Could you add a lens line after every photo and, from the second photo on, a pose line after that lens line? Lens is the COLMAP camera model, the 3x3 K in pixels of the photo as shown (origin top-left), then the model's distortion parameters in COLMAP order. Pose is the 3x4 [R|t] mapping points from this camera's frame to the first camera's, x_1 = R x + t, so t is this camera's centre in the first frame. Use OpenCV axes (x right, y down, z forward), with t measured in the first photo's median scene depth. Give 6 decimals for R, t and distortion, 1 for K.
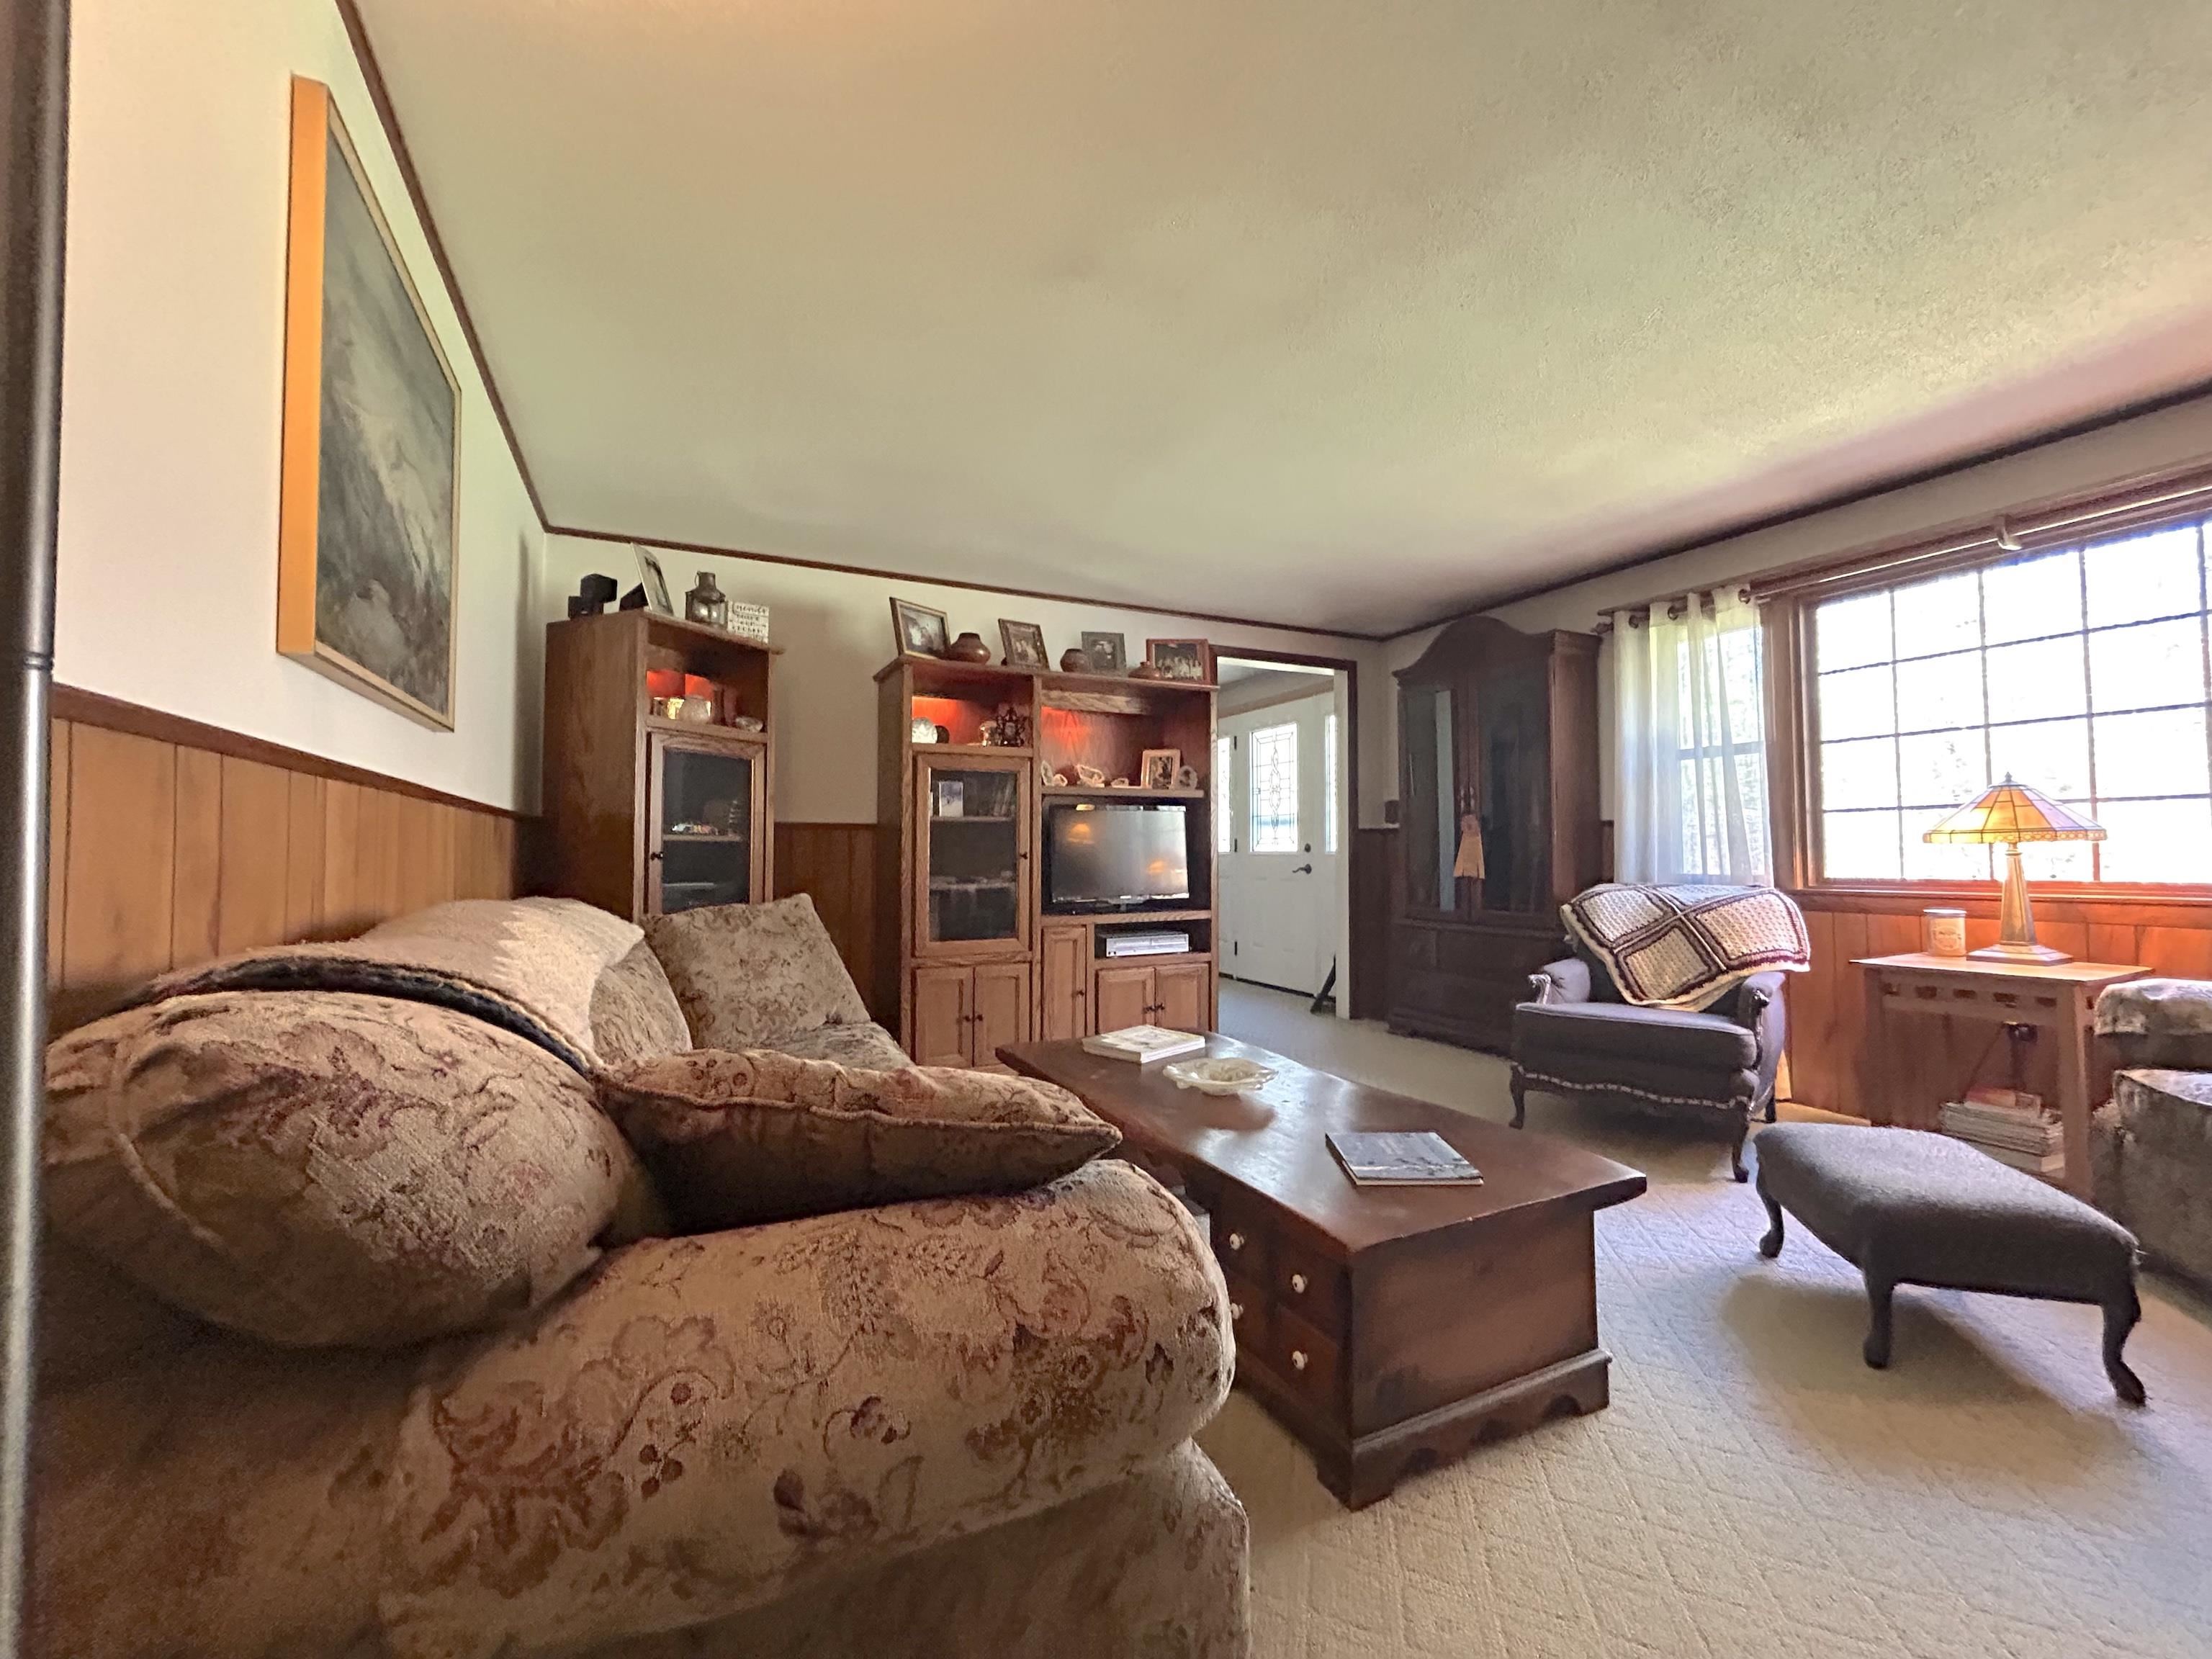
lens RADIAL K [[894.1, 0, 1104.8], [0, 894.1, 825.0], [0, 0, 1]] dist [-0.003073, 0.001564]
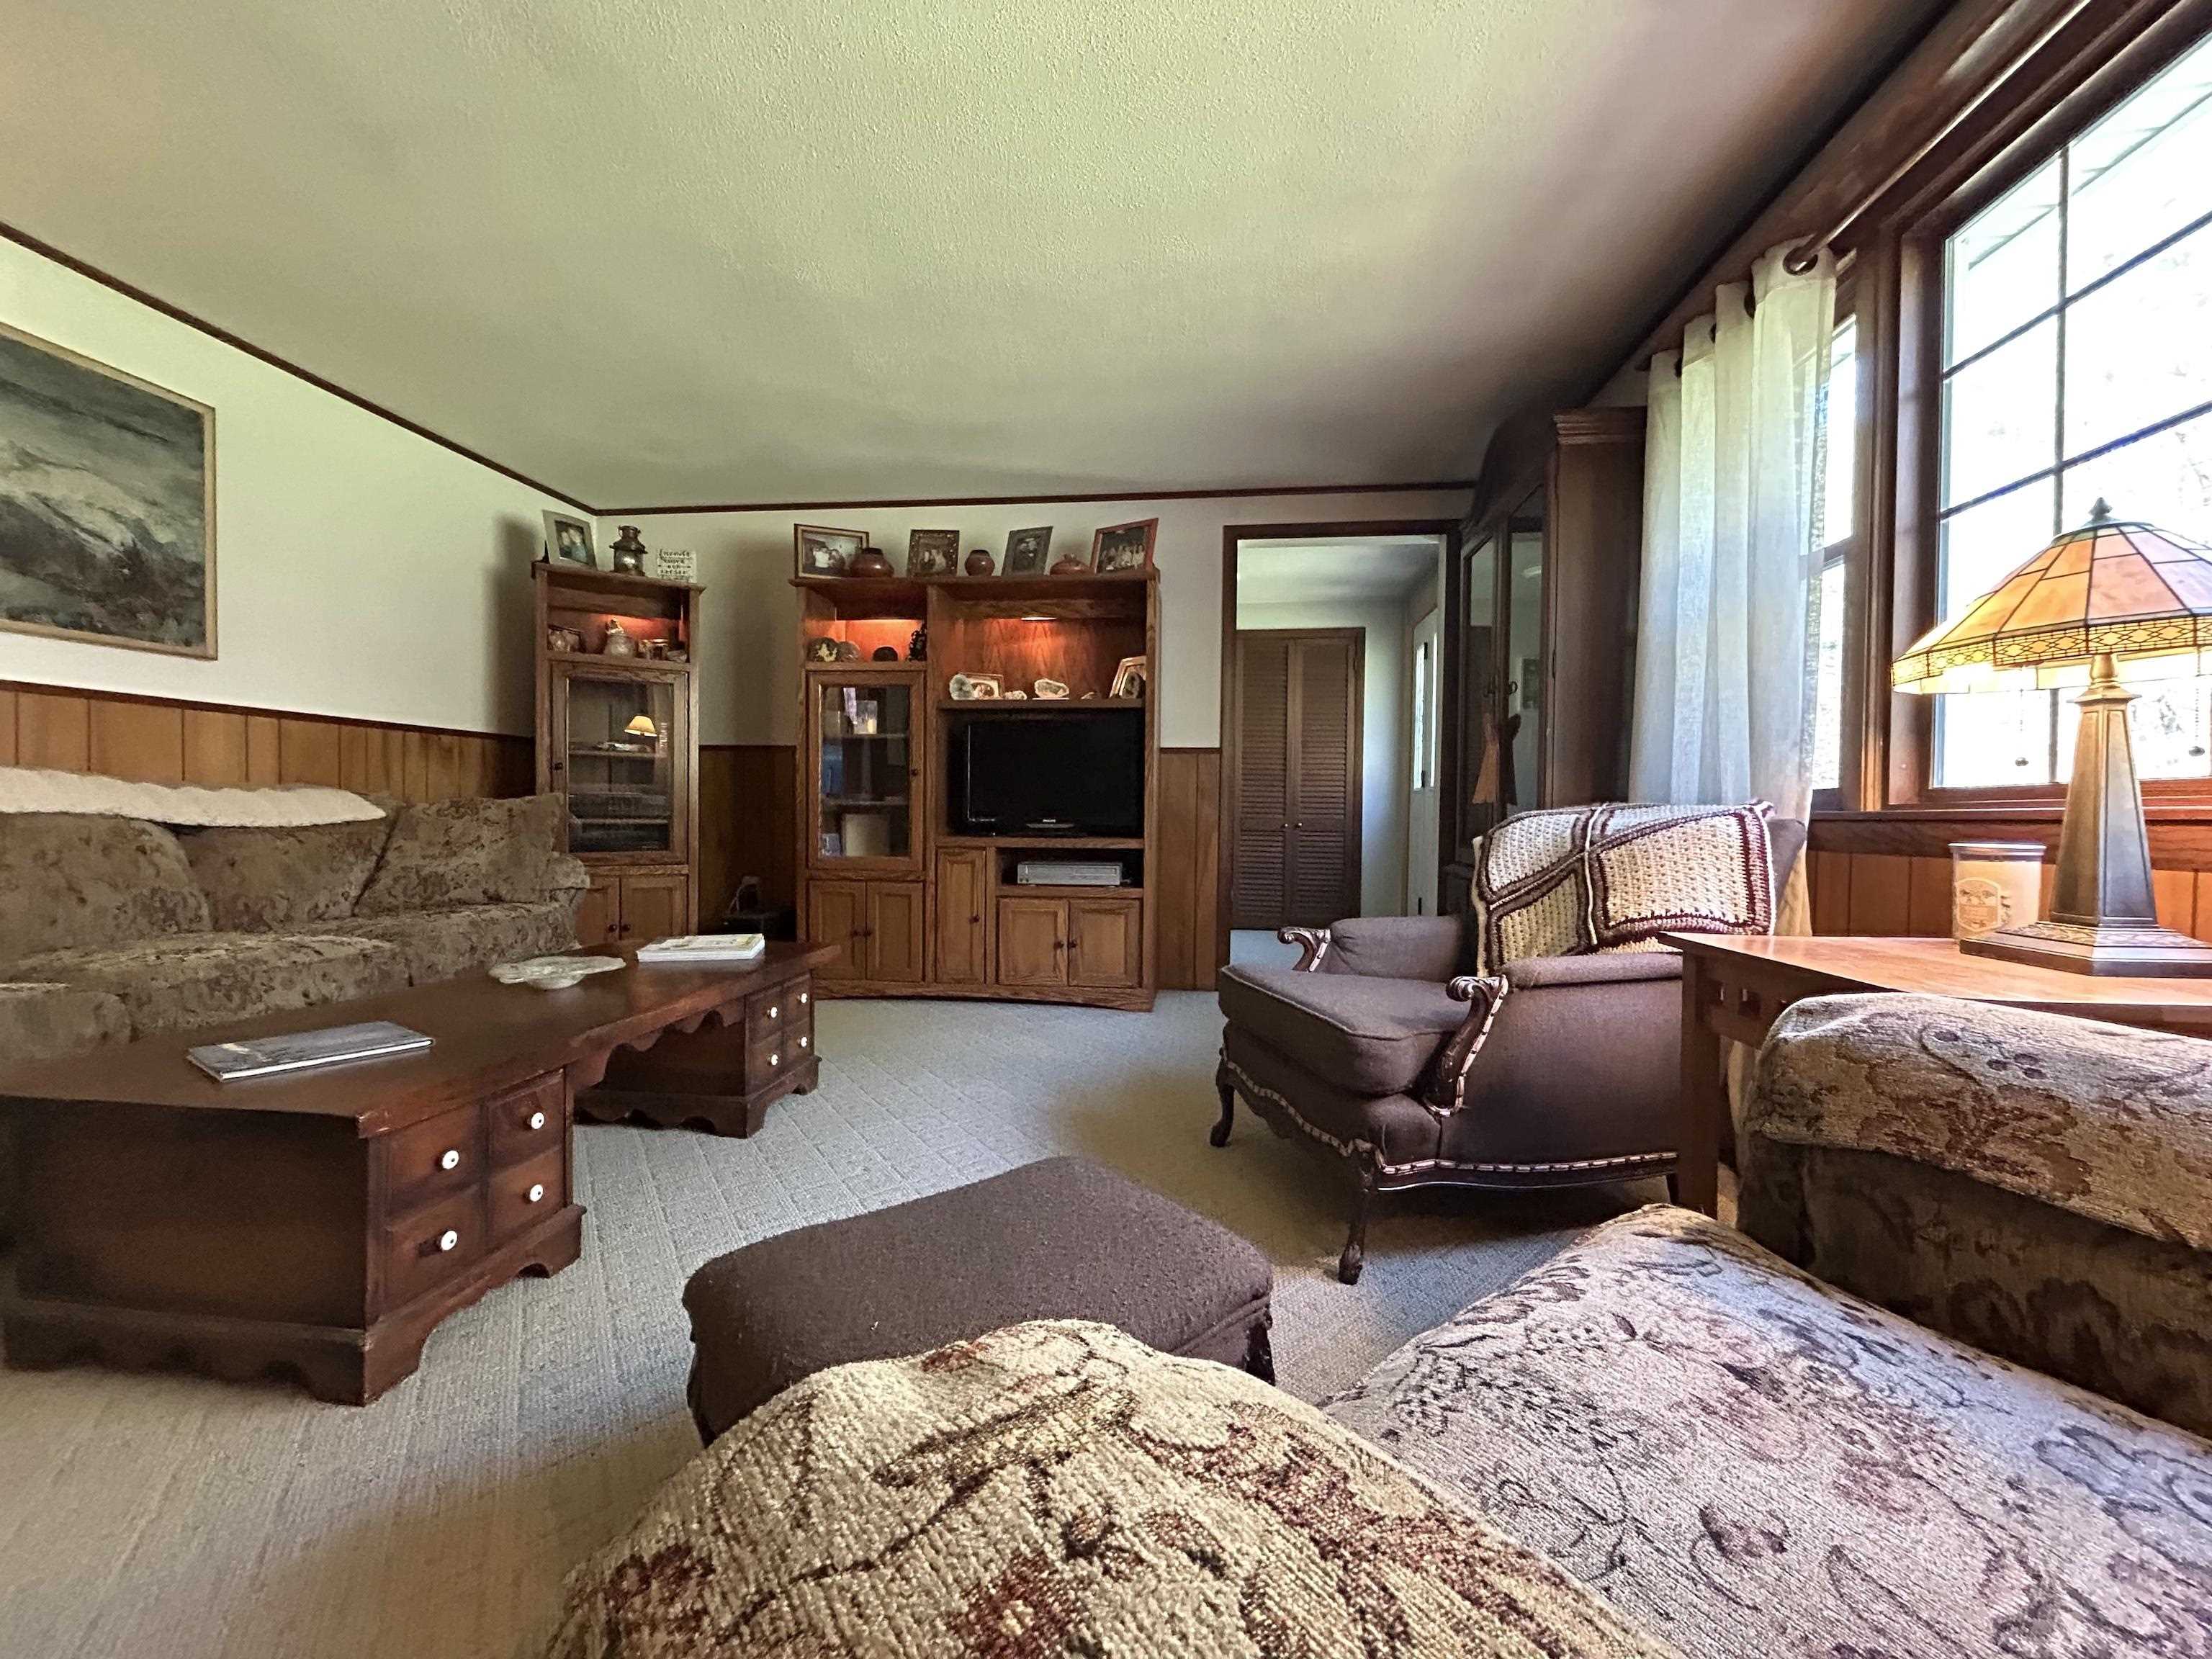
lens RADIAL K [[894.1, 0, 1103.7], [0, 894.1, 826.7], [0, 0, 1]] dist [-0.003073, 0.001564]
pose [[0.840630, 0.021926, -0.541166, 0.608889], [0.003808, 0.998916, 0.046388, 0.048911], [0.541597, -0.041056, 0.839635, 0.291579]]
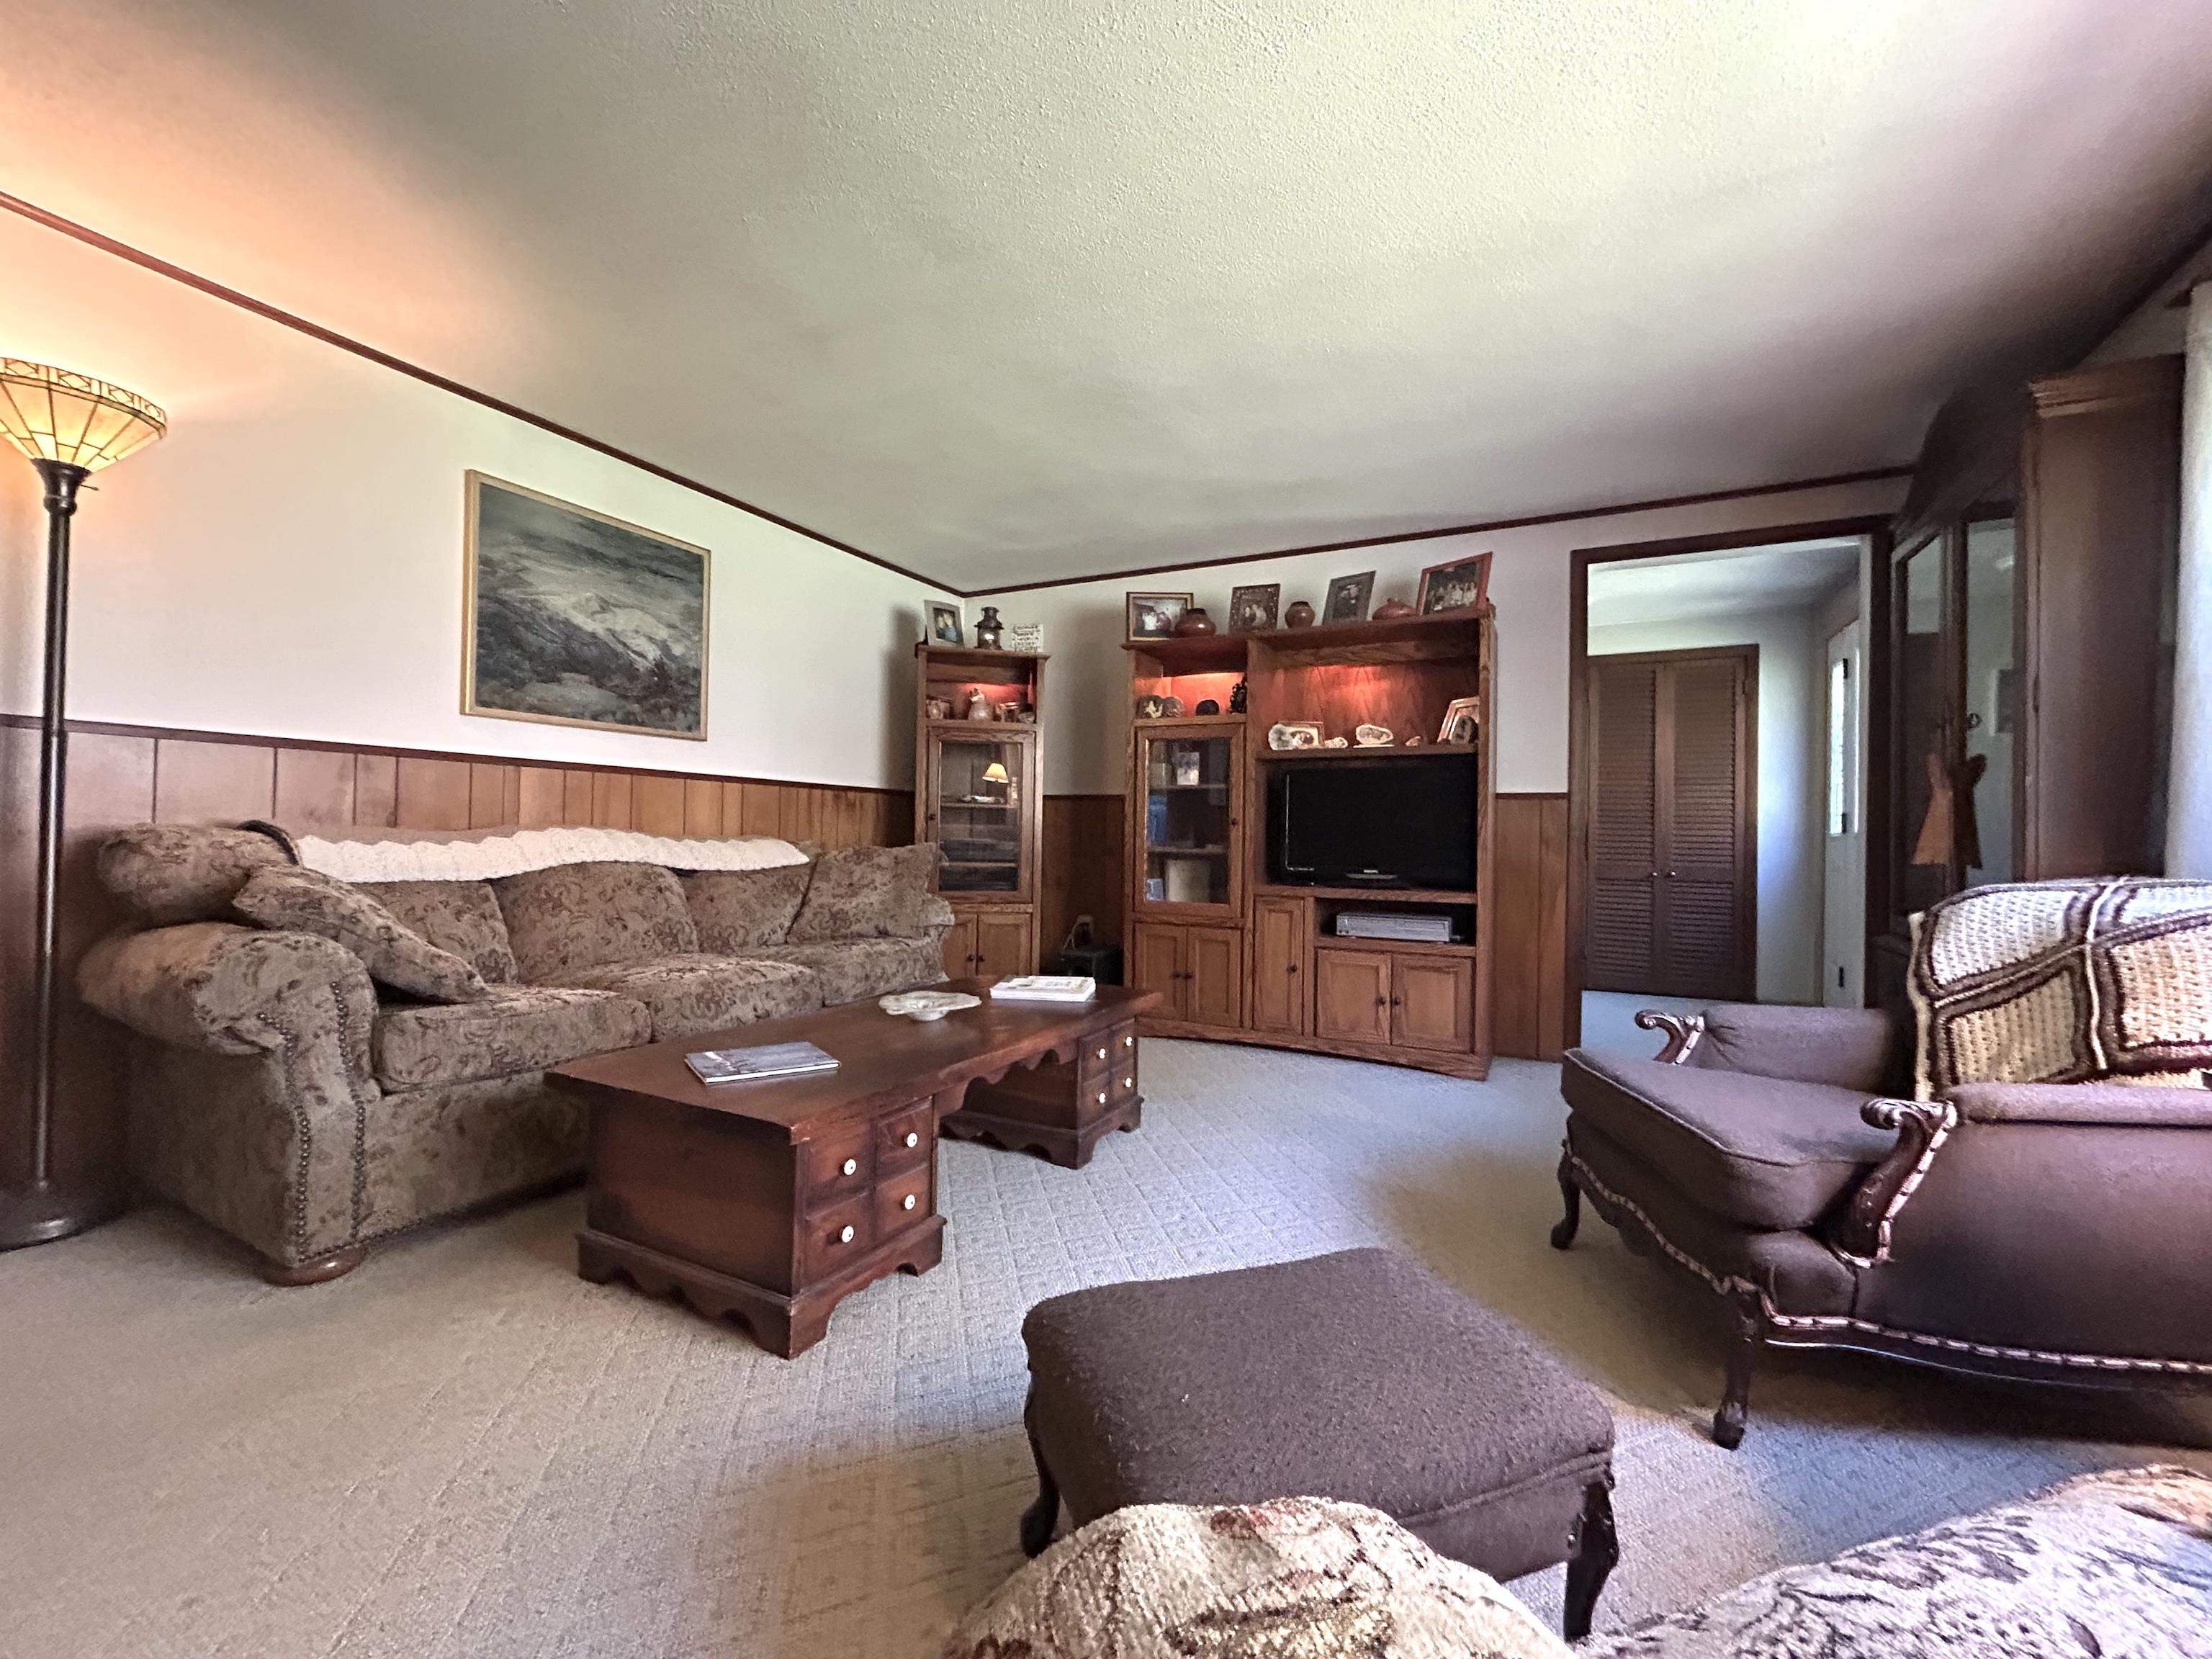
lens RADIAL K [[894.1, 0, 1104.4], [0, 894.1, 826.0], [0, 0, 1]] dist [-0.003073, 0.001564]
pose [[0.599898, 0.003004, -0.800071, 0.619525], [0.006429, 0.999943, 0.008574, 0.029368], [0.800050, -0.010287, 0.599845, 0.284588]]
